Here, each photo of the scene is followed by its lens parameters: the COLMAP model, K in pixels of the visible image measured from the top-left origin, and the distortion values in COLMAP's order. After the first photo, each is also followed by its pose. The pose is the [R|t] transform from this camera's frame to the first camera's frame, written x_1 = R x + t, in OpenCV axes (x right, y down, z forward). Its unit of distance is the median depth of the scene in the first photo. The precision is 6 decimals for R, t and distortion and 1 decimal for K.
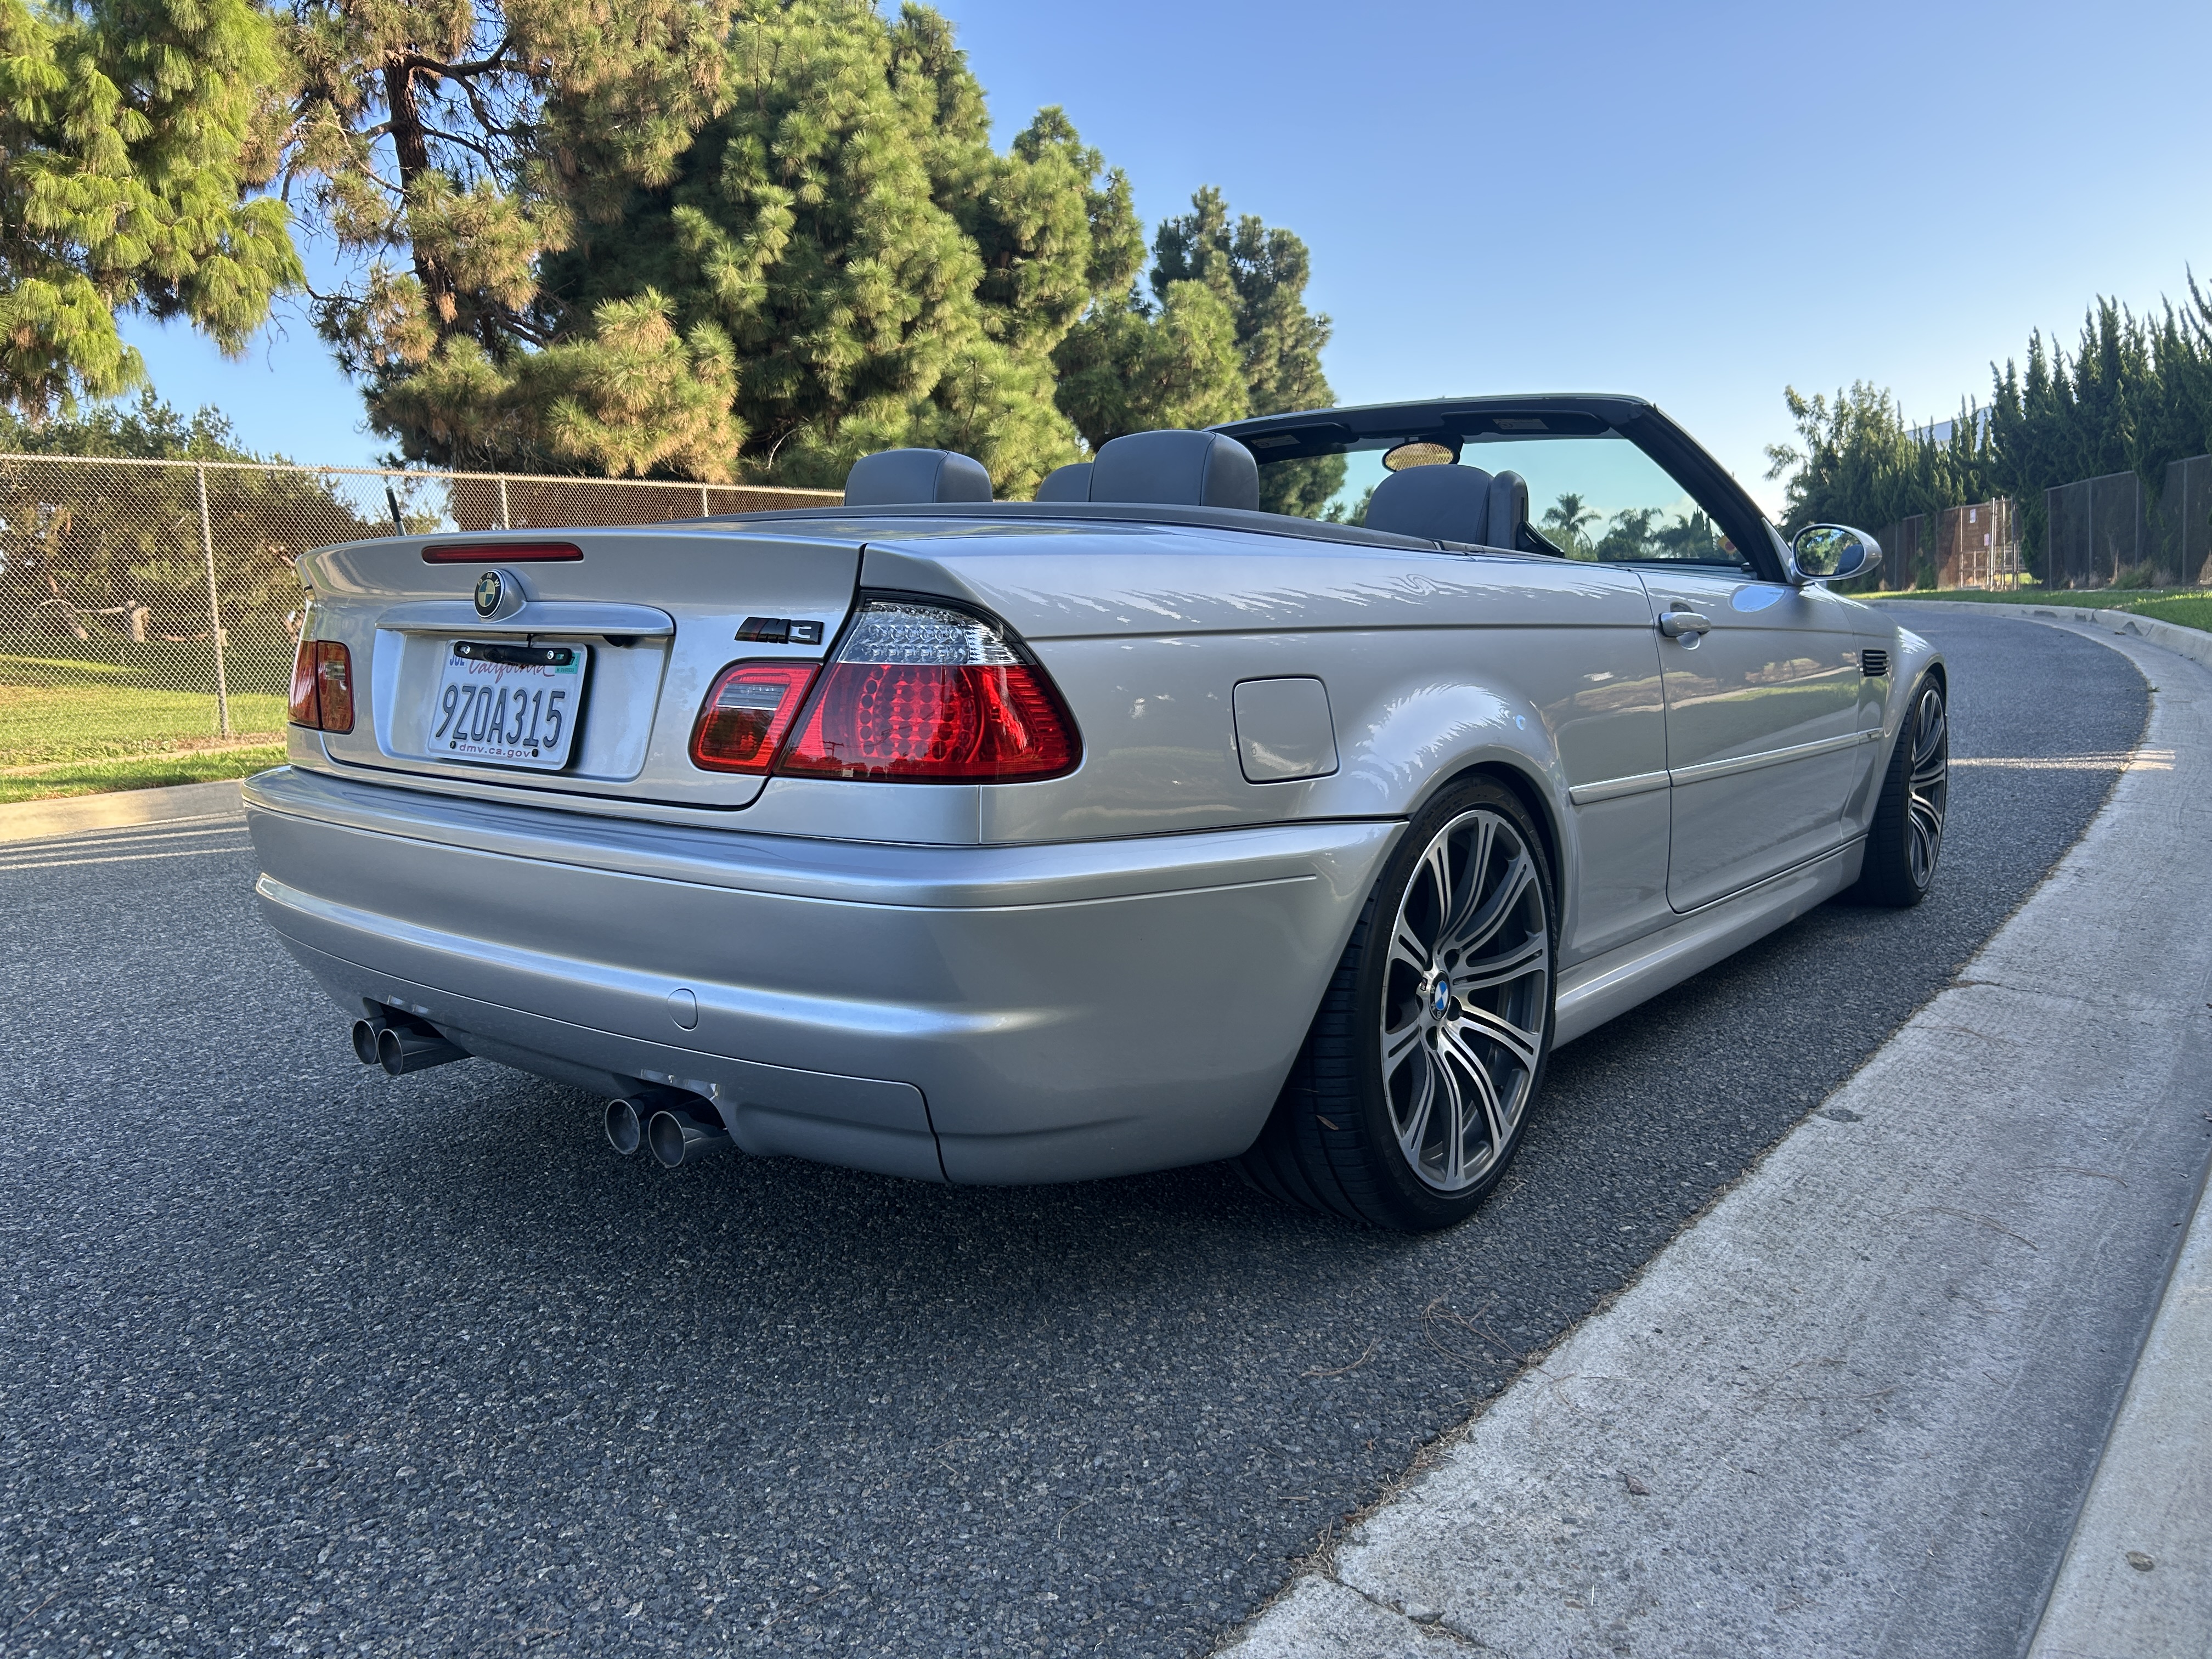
lens RADIAL K [[1681.7, 0, 1075.0], [0, 1681.7, 854.0], [0, 0, 1]] dist [0.039175, -0.046099]
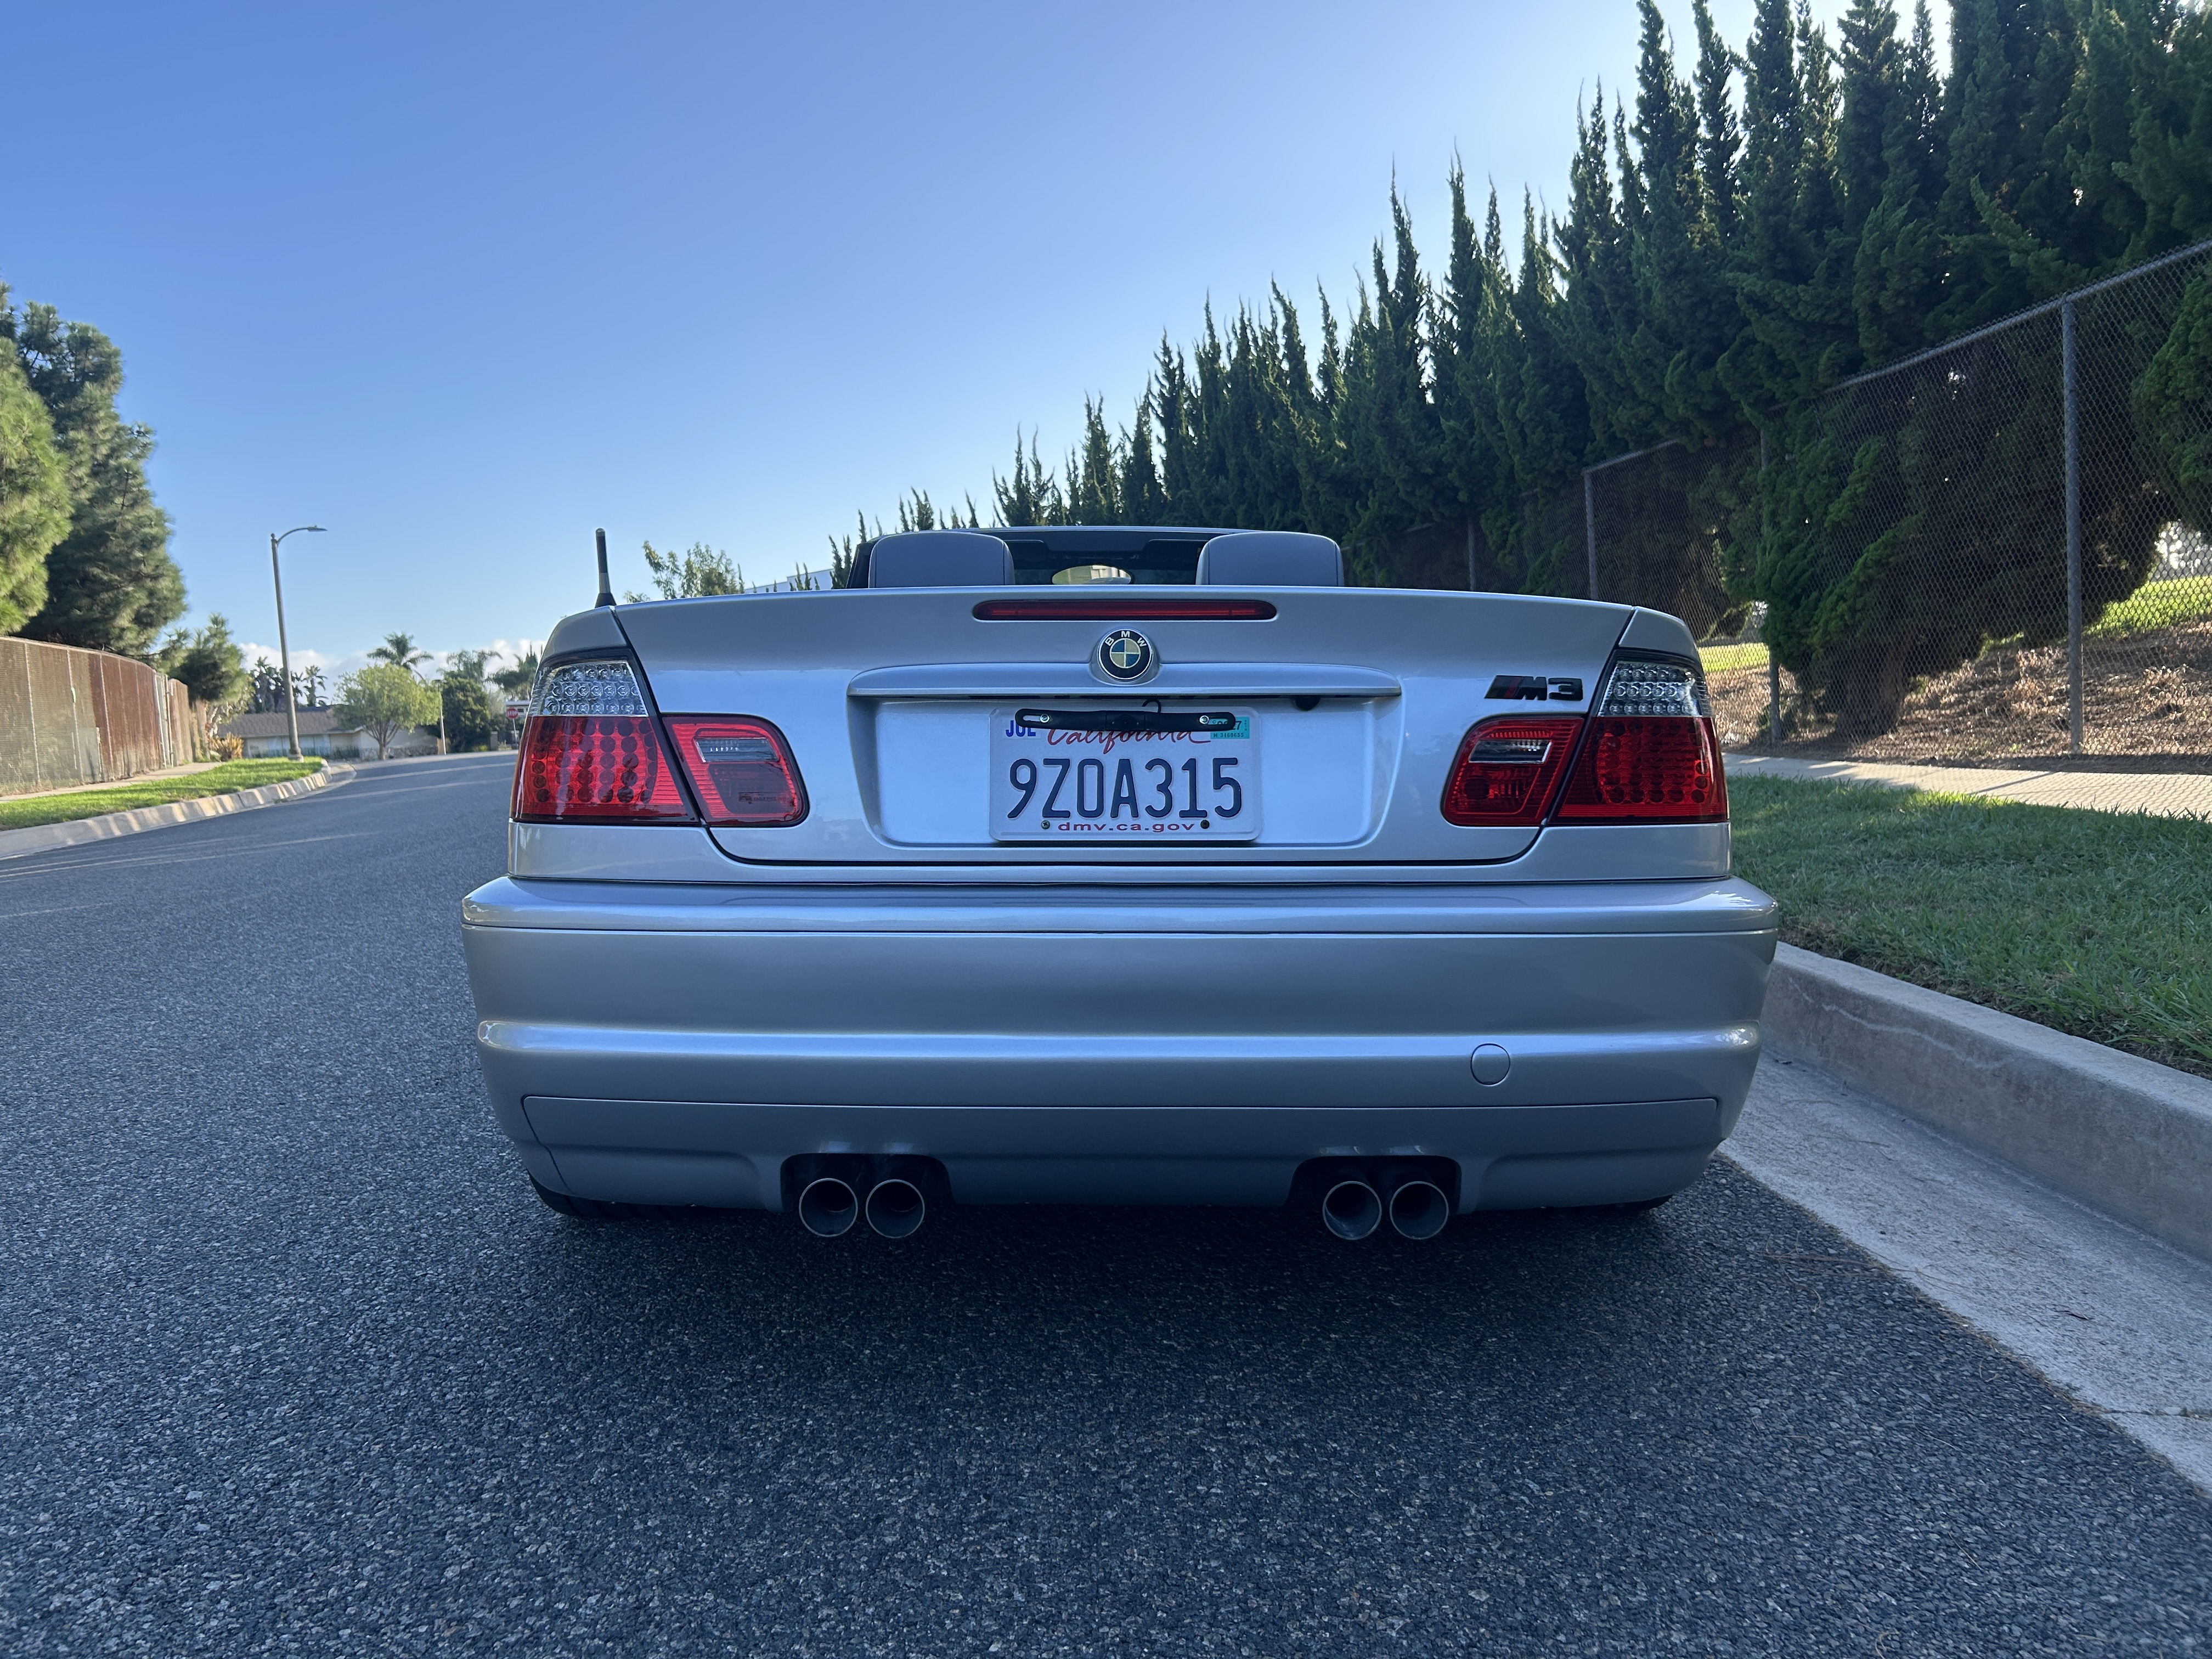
lens RADIAL K [[1681.7, 0, 1087.4], [0, 1681.7, 850.2], [0, 0, 1]] dist [0.039175, -0.046099]
pose [[0.777830, -0.042783, 0.627017, -0.085814], [0.096317, 0.994009, -0.051659, -0.000462], [-0.621050, 0.100574, 0.777291, 0.029931]]
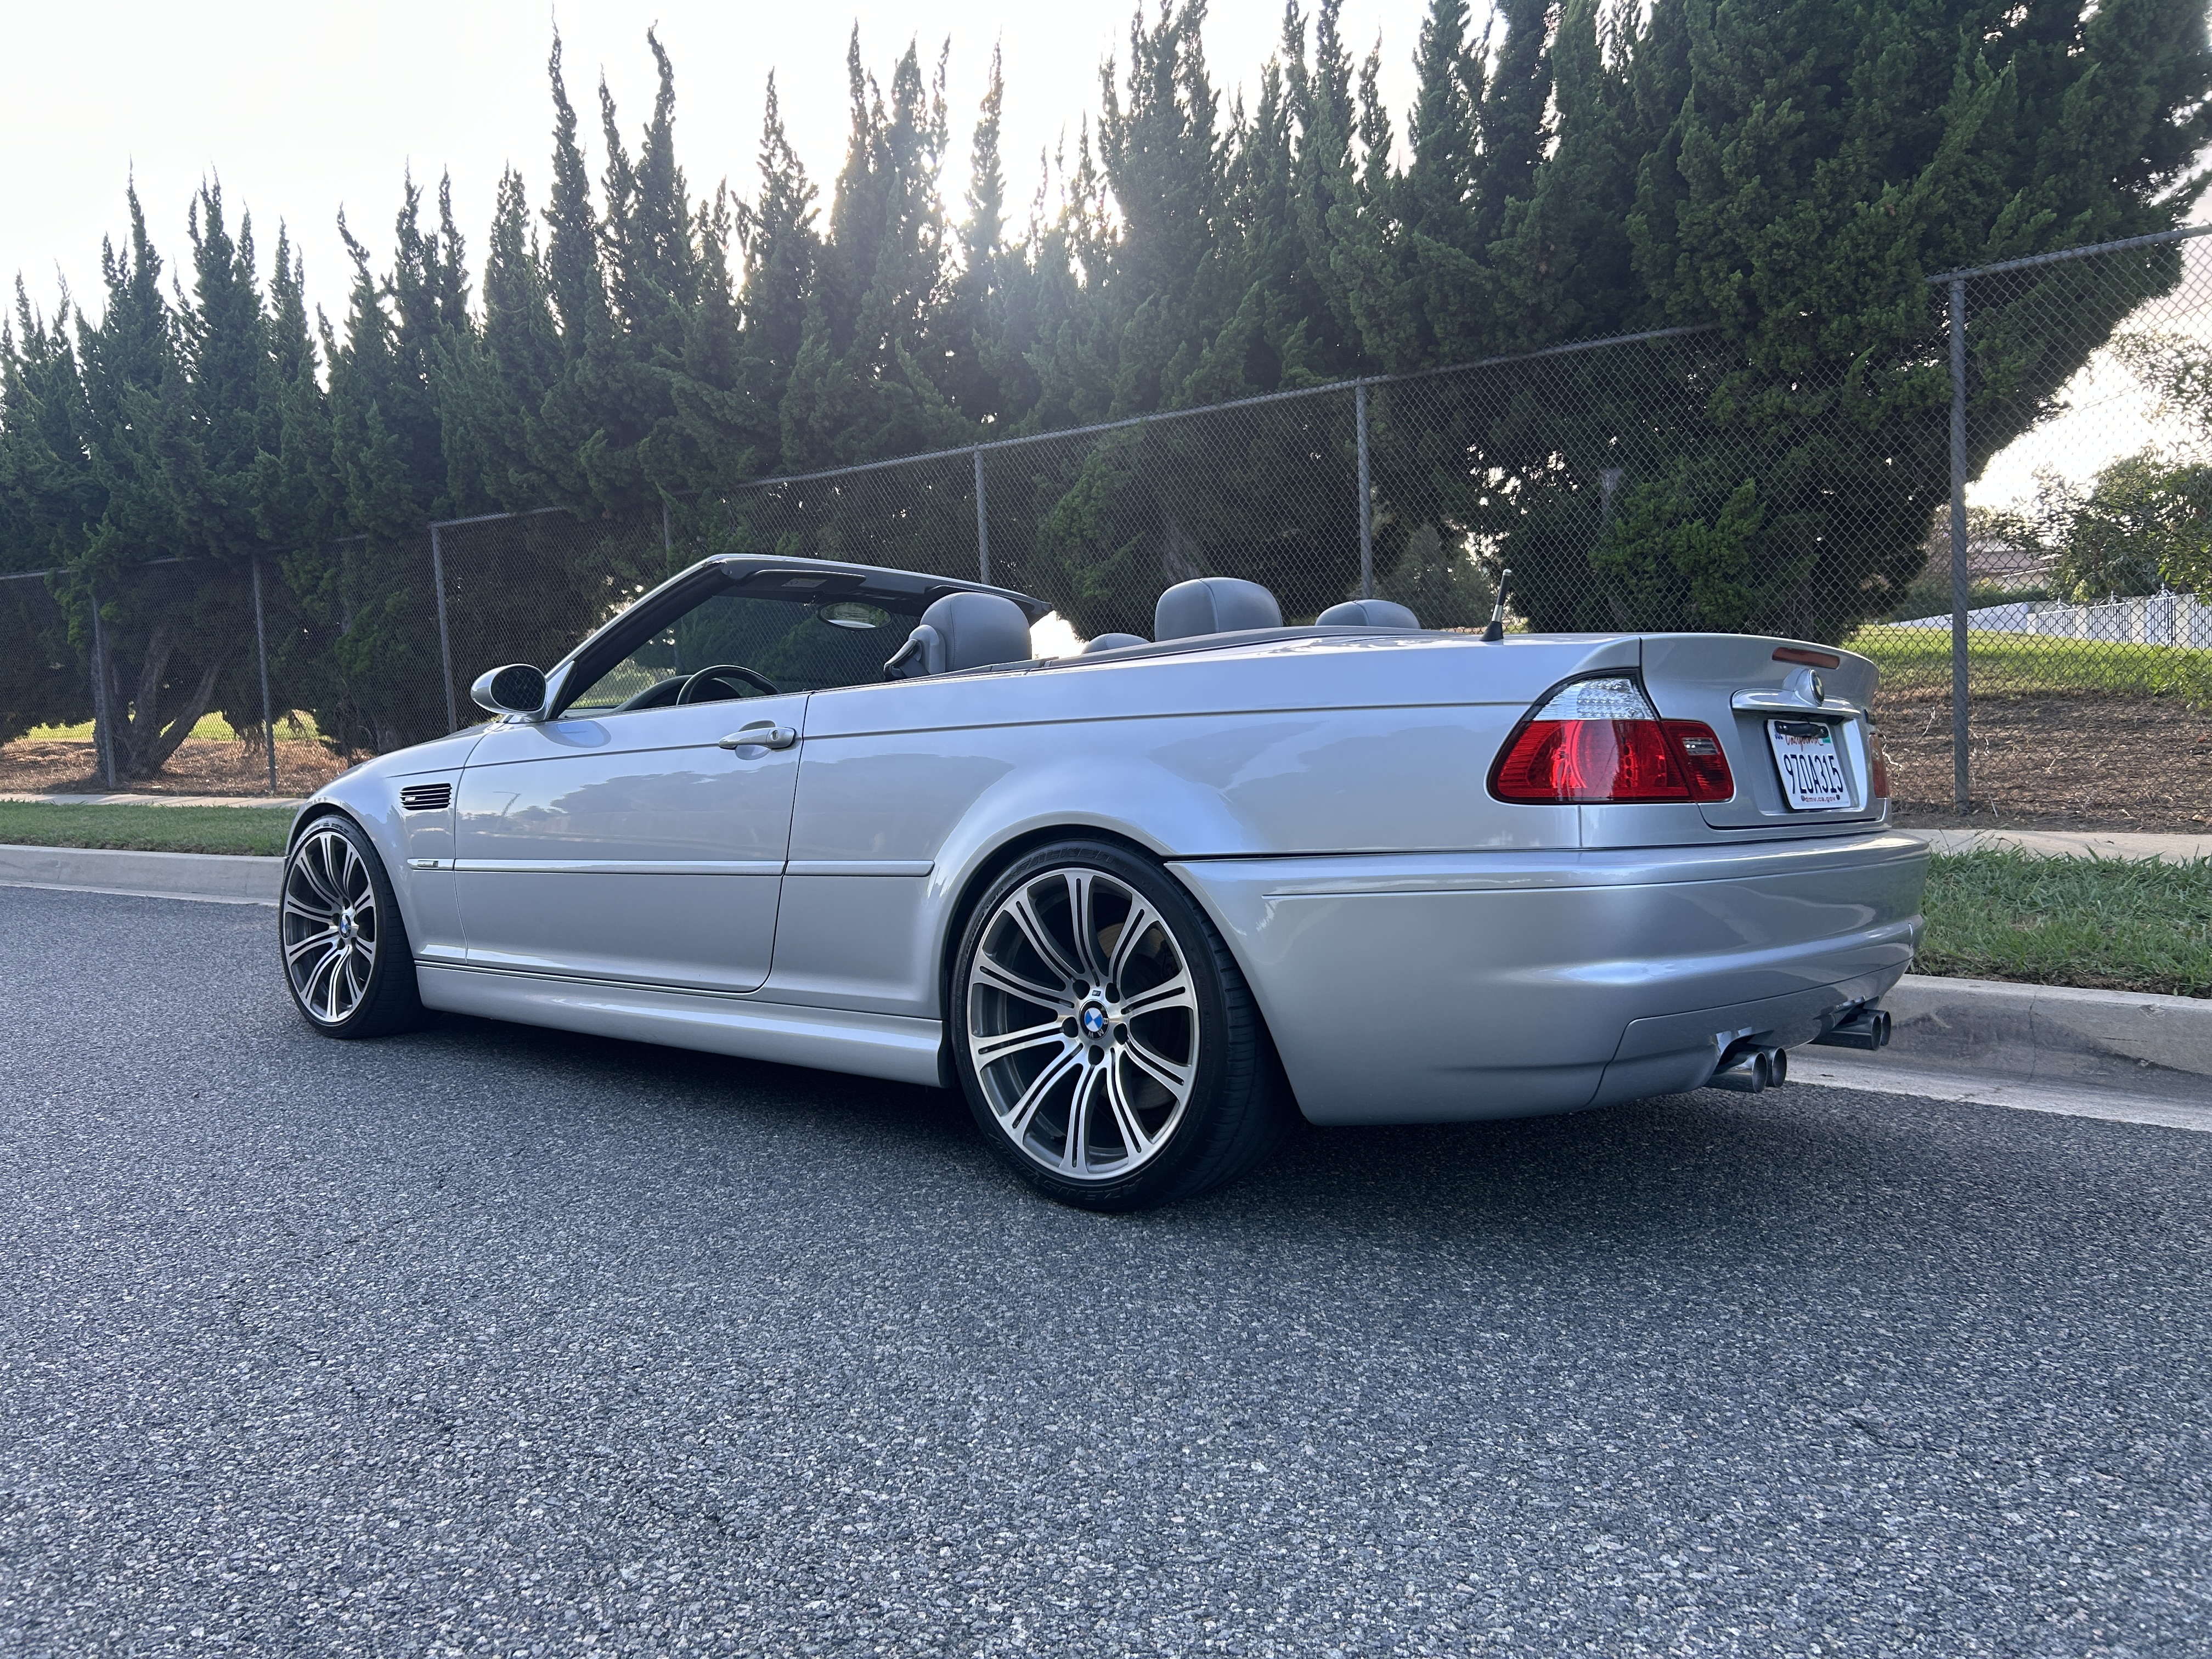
lens RADIAL K [[1681.7, 0, 1104.4], [0, 1681.7, 816.8], [0, 0, 1]] dist [0.039175, -0.046099]
pose [[0.041560, -0.013499, 0.999045, -0.163533], [0.159436, 0.987185, 0.006707, -0.014113], [-0.986333, 0.159005, 0.043180, 0.142341]]
